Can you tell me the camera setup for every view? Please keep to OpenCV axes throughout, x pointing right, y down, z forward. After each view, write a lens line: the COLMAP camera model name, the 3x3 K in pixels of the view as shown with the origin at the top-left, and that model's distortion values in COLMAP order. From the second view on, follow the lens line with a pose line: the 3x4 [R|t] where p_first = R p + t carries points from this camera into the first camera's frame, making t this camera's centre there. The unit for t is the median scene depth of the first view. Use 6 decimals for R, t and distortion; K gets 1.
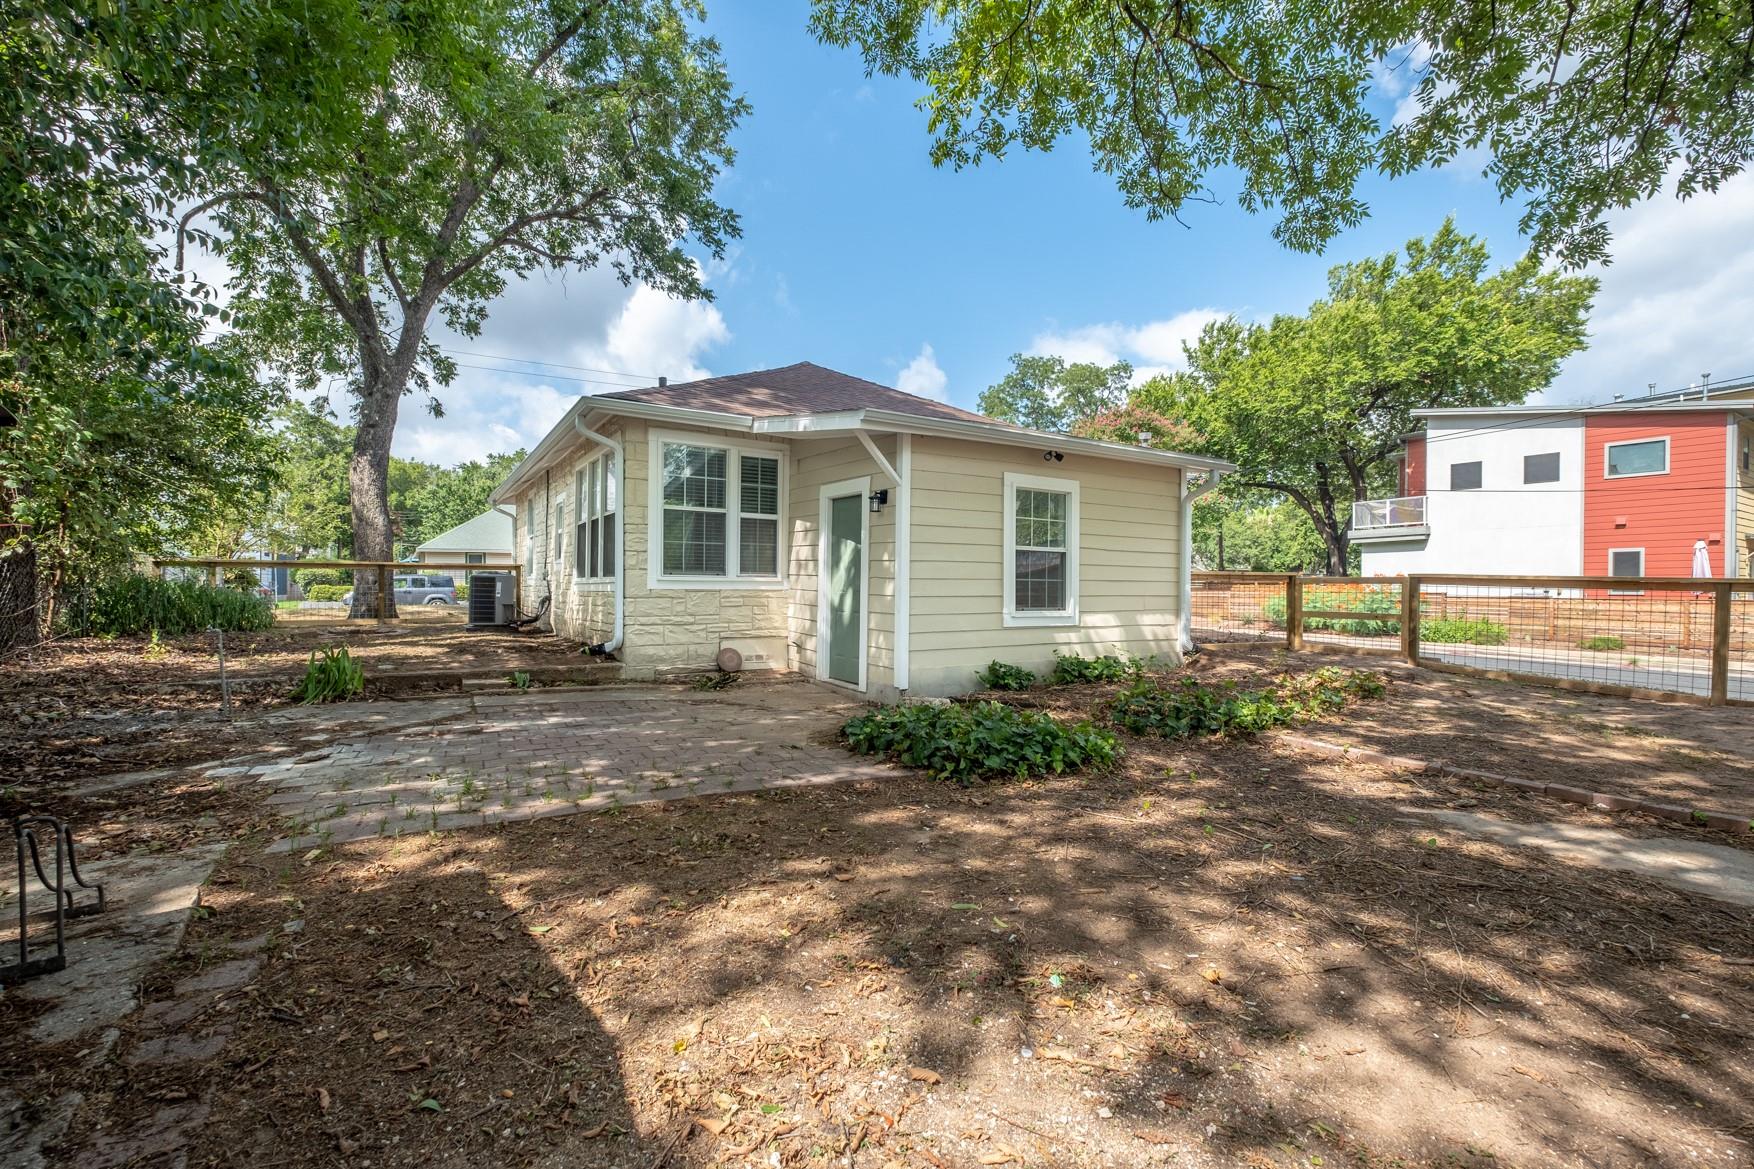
lens RADIAL K [[758.9, 0, 868.8], [0, 758.9, 594.8], [0, 0, 1]] dist [0.011164, -0.001258]
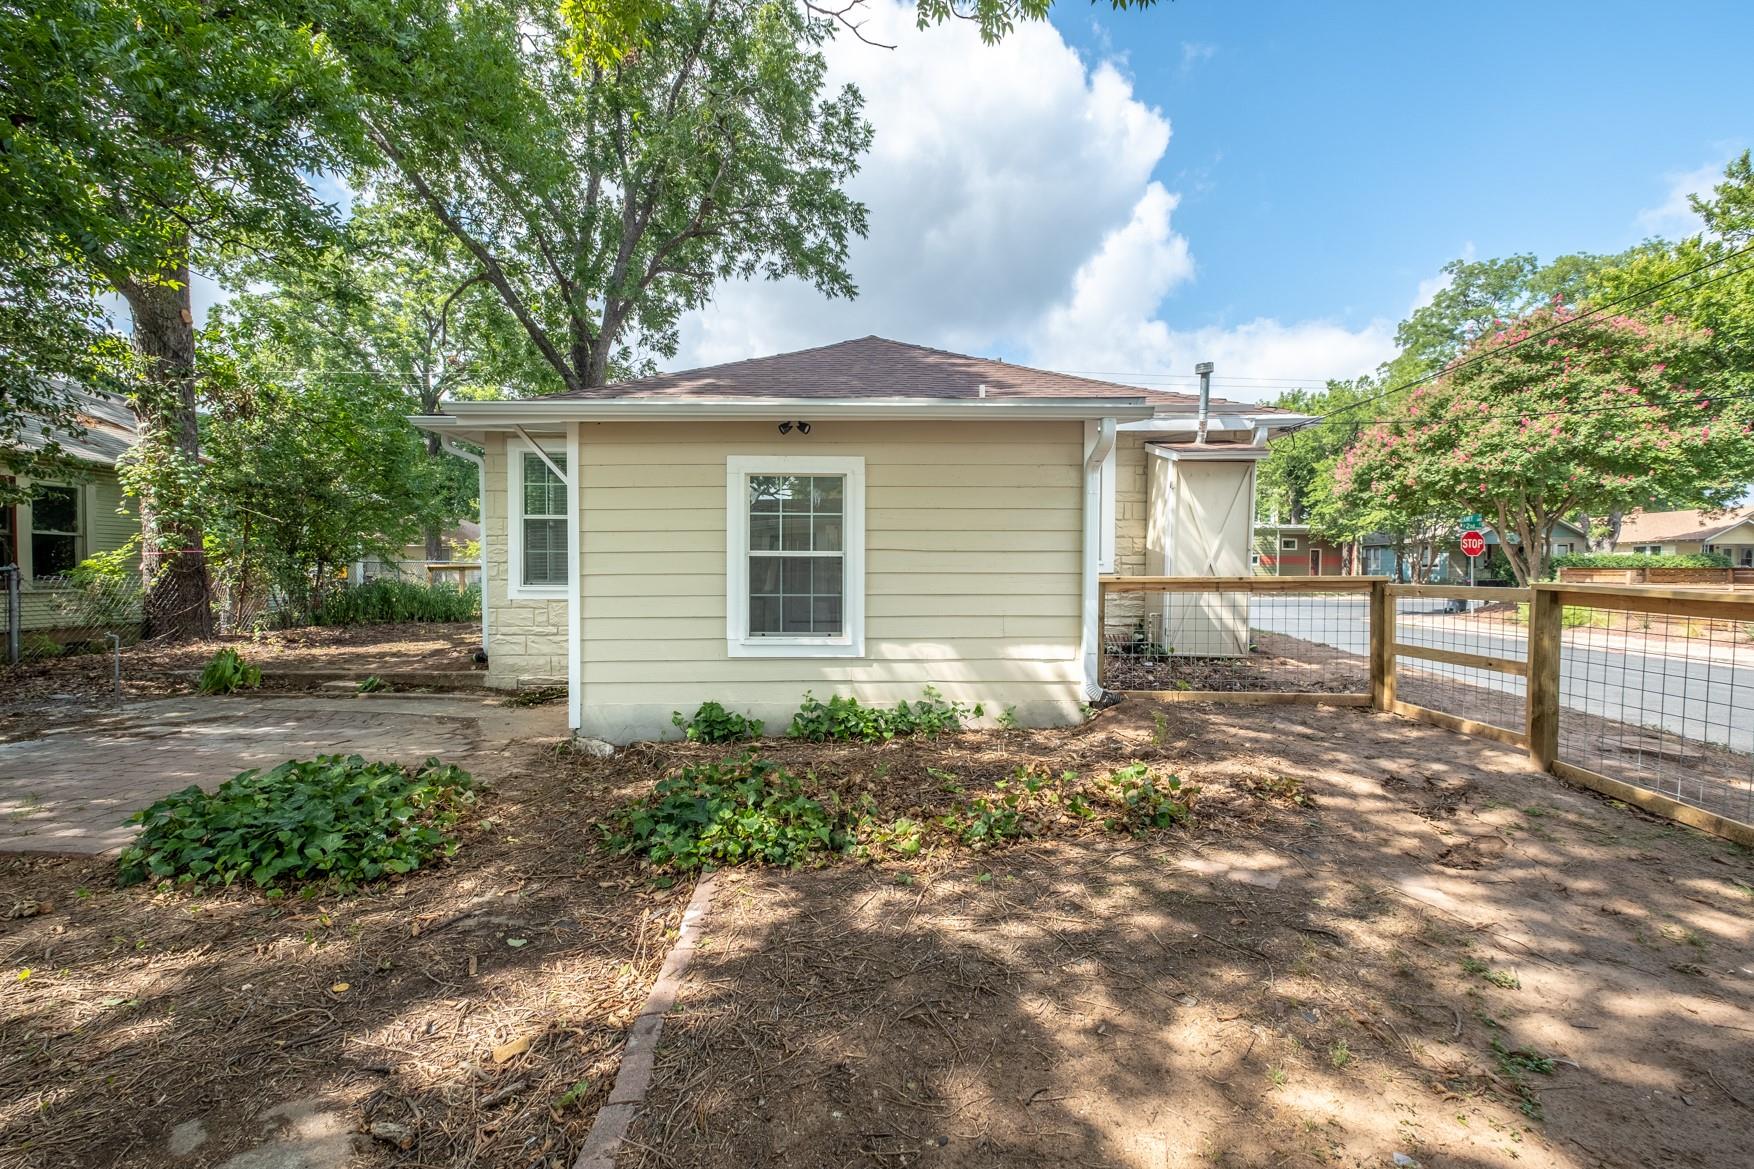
lens RADIAL K [[758.9, 0, 876.2], [0, 758.9, 570.6], [0, 0, 1]] dist [0.011164, -0.001258]
pose [[0.870104, -0.003229, -0.492857, 0.642717], [0.001734, 0.999992, -0.003491, -0.040124], [0.492864, 0.002183, 0.870103, 0.382679]]
